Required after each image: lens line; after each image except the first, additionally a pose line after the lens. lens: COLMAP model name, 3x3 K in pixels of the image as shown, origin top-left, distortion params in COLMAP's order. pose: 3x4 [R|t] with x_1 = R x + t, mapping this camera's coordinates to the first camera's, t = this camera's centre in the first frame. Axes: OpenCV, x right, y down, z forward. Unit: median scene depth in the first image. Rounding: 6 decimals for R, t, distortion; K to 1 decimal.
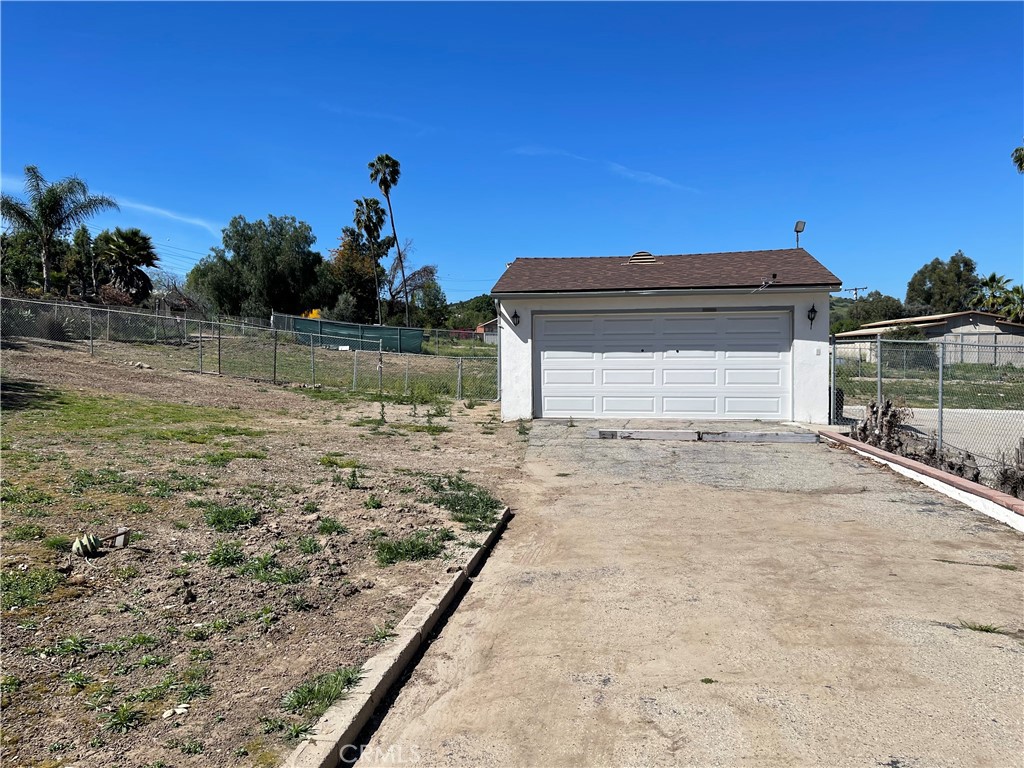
lens RADIAL K [[775.4, 0, 512.4], [0, 775.4, 382.3], [0, 0, 1]] dist [0.077094, -0.095241]
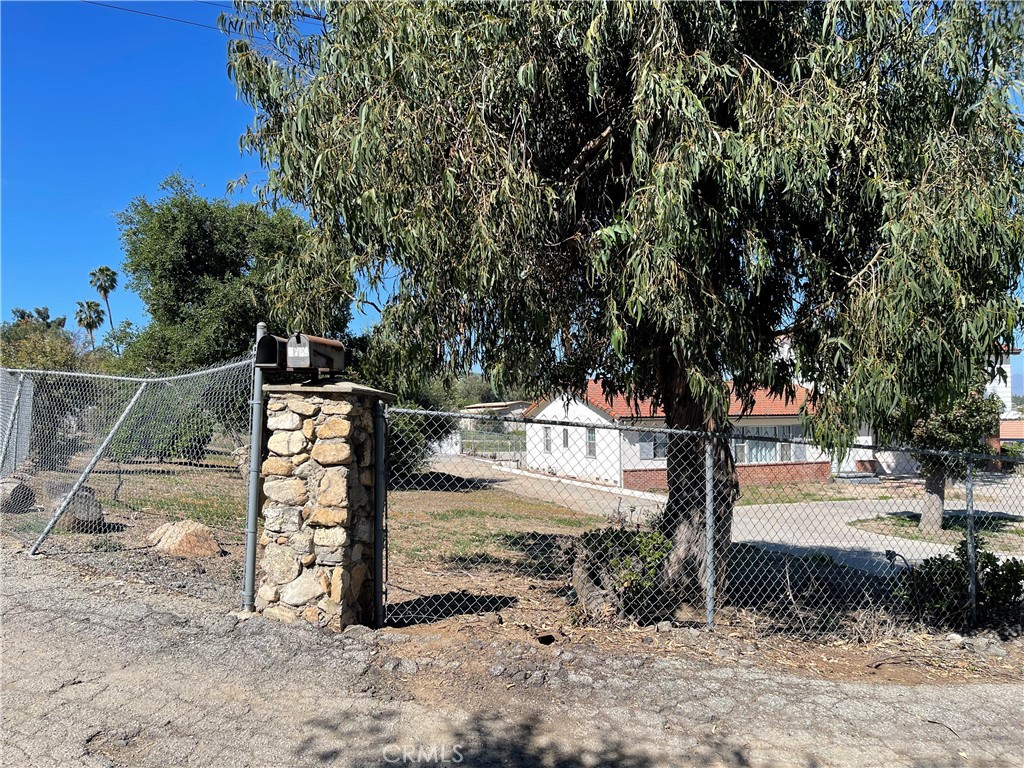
lens RADIAL K [[775.4, 0, 507.5], [0, 775.4, 391.1], [0, 0, 1]] dist [0.077094, -0.095241]
pose [[0.887861, 0.007805, 0.460046, -1.108746], [0.025695, 0.997455, -0.066512, 0.008230], [-0.459395, 0.070874, 0.885400, -2.404845]]
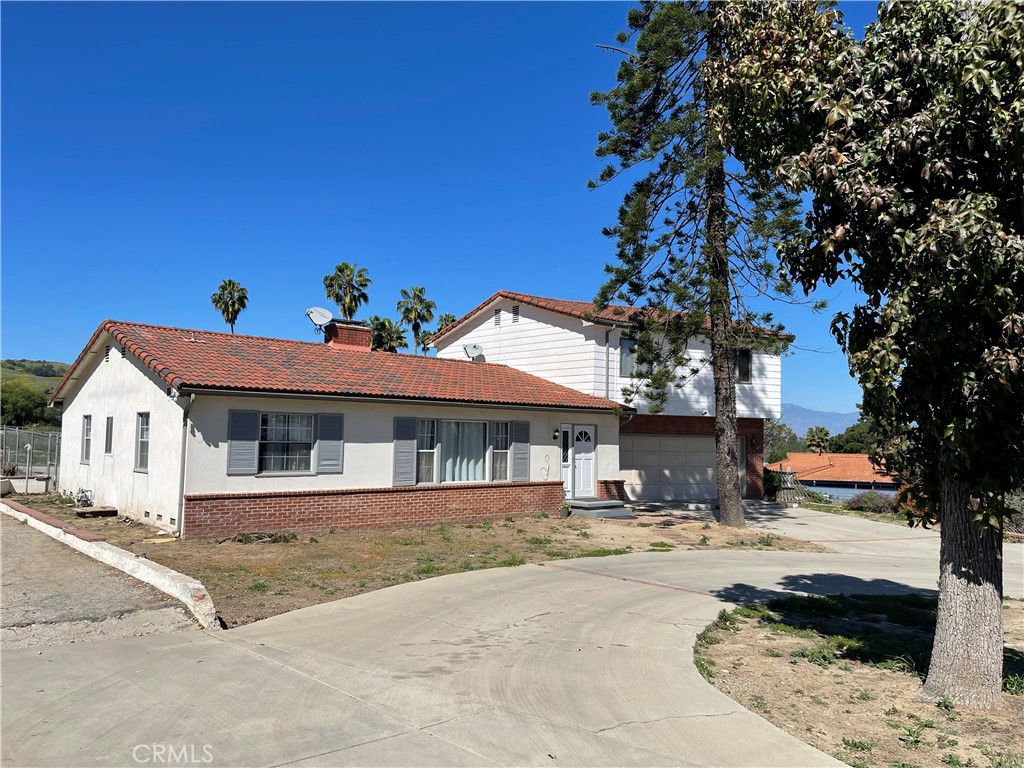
lens RADIAL K [[775.4, 0, 507.6], [0, 775.4, 385.3], [0, 0, 1]] dist [0.077094, -0.095241]
pose [[0.660542, 0.070430, 0.747478, -0.276796], [0.004371, 0.995213, -0.097635, 0.051136], [-0.750776, 0.067759, 0.657072, -1.582539]]
